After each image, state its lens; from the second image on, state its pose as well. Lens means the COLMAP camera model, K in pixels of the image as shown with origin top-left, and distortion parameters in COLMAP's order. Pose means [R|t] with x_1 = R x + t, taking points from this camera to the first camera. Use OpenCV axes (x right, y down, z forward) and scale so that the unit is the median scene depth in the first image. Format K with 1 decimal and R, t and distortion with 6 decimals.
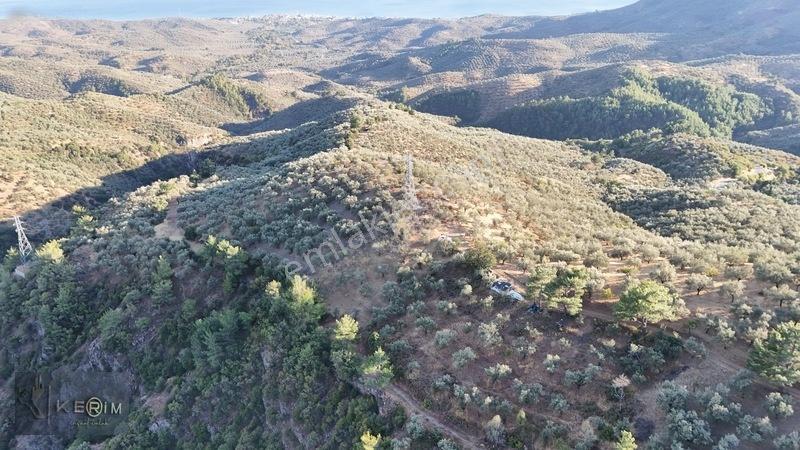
lens RADIAL K [[588.8, 0, 400.9], [0, 588.8, 222.8], [0, 0, 1]] dist [0.072273, -0.066967]
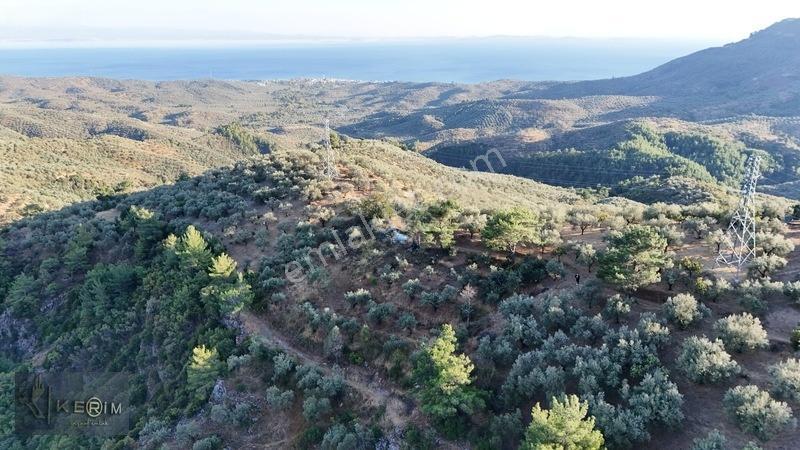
lens RADIAL K [[588.8, 0, 401.2], [0, 588.8, 224.3], [0, 0, 1]] dist [0.072273, -0.066967]
pose [[0.998947, 0.024750, -0.038629, 0.041215], [-0.028655, 0.994159, -0.104048, 0.035609], [0.035828, 0.105046, 0.993822, 0.007749]]
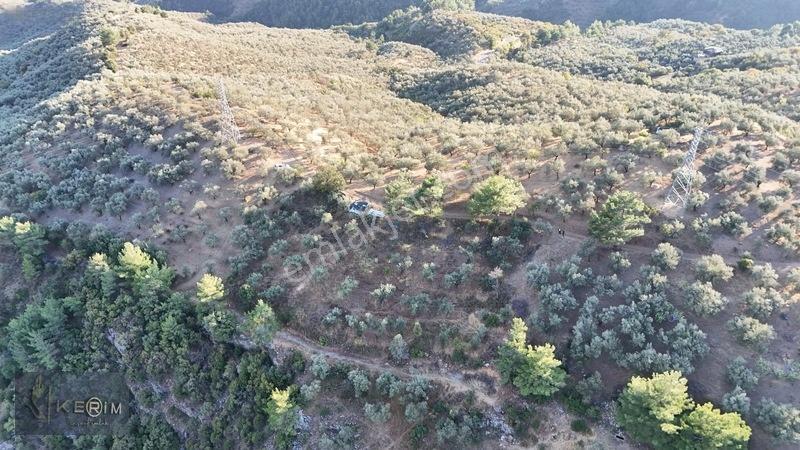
lens RADIAL K [[588.8, 0, 401.7], [0, 588.8, 226.1], [0, 0, 1]] dist [0.072273, -0.066967]
pose [[0.915059, -0.225703, 0.334255, -0.018877], [0.161234, 0.964362, 0.209783, -0.010572], [-0.369691, -0.138071, 0.918839, 0.009860]]
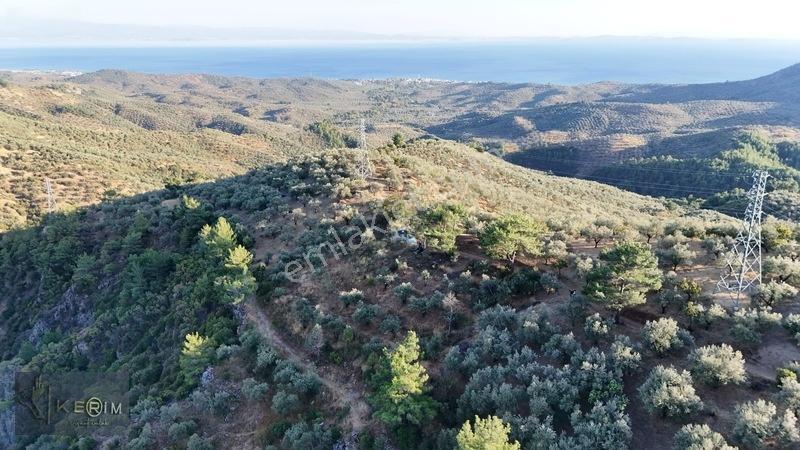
lens RADIAL K [[588.8, 0, 401.4], [0, 588.8, 225.7], [0, 0, 1]] dist [0.072273, -0.066967]
pose [[0.979104, 0.077588, -0.187978, 0.063439], [-0.096286, 0.991050, -0.092460, 0.033499], [0.179122, 0.108628, 0.977812, 0.011809]]
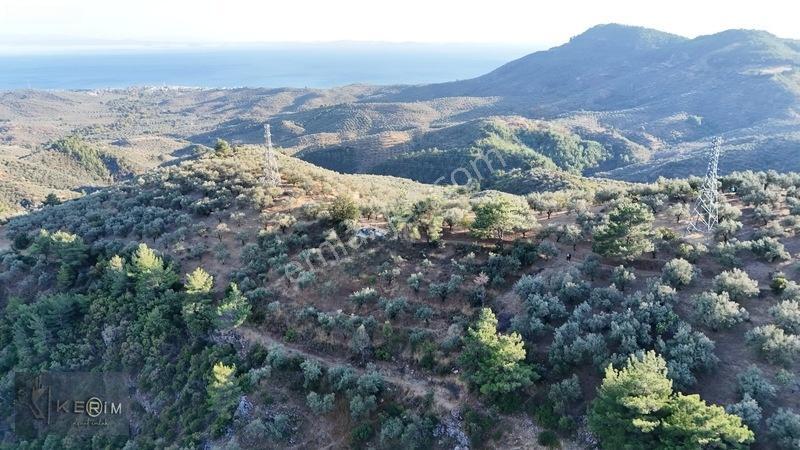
lens RADIAL K [[588.8, 0, 400.7], [0, 588.8, 224.9], [0, 0, 1]] dist [0.072273, -0.066967]
pose [[0.978944, -0.054932, 0.196600, 0.006463], [0.076739, 0.991499, -0.105075, 0.037135], [-0.189156, 0.117949, 0.974837, 0.006678]]
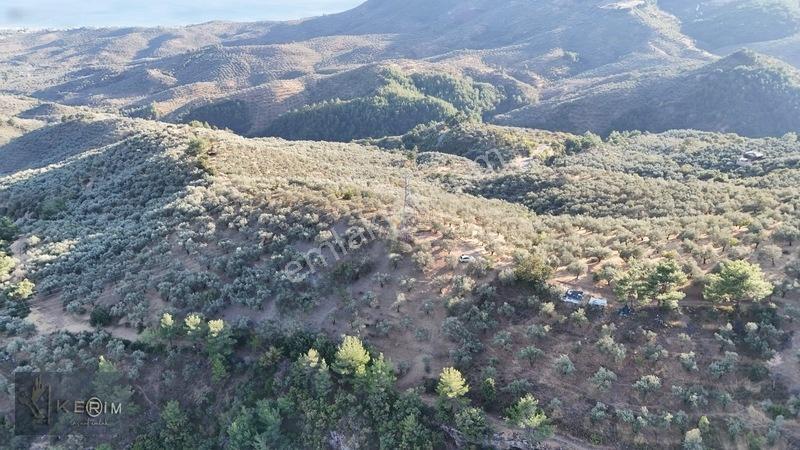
lens RADIAL K [[588.8, 0, 400.6], [0, 588.8, 225.1], [0, 0, 1]] dist [0.072273, -0.066967]
pose [[0.902349, -0.172958, 0.394780, -0.082142], [0.174600, 0.984117, 0.032070, -0.015964], [-0.394057, 0.039990, 0.918216, 0.039438]]
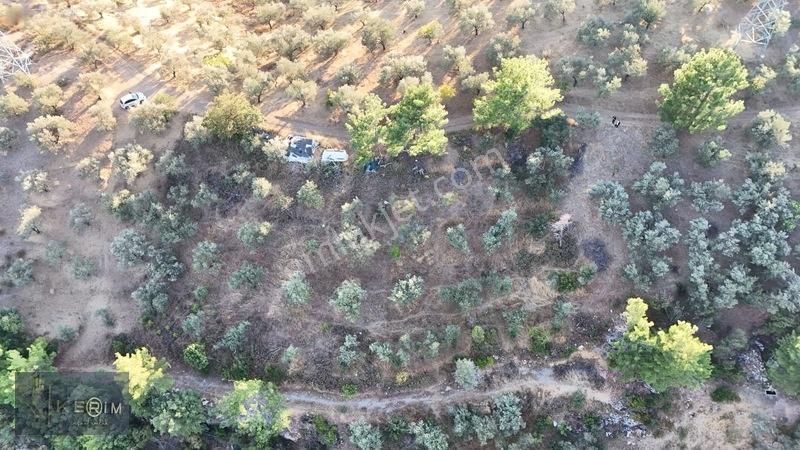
lens RADIAL K [[588.8, 0, 400.9], [0, 588.8, 223.5], [0, 0, 1]] dist [0.072273, -0.066967]
pose [[0.689440, -0.613791, 0.384621, -0.008964], [0.296172, 0.723453, 0.623616, -0.036667], [-0.661025, -0.316032, 0.680565, 0.085746]]
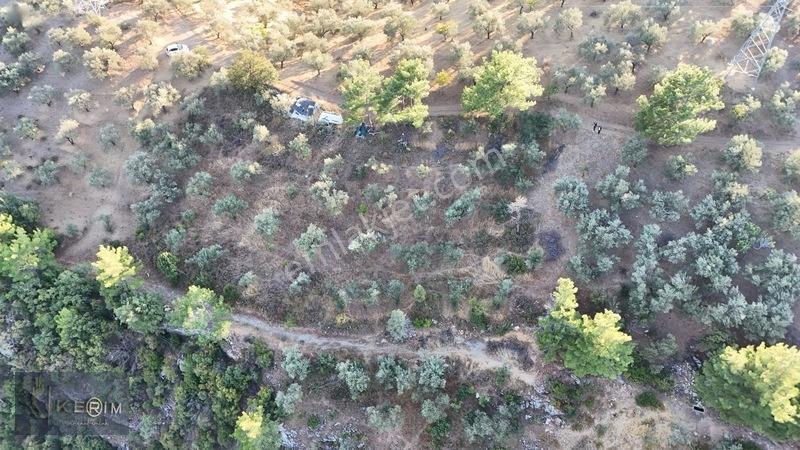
lens RADIAL K [[588.8, 0, 401.2], [0, 588.8, 224.1], [0, 0, 1]] dist [0.072273, -0.066967]
pose [[0.832503, -0.438926, 0.338058, -0.005709], [0.222523, 0.823718, 0.521509, -0.022201], [-0.507368, -0.358932, 0.783419, 0.061907]]
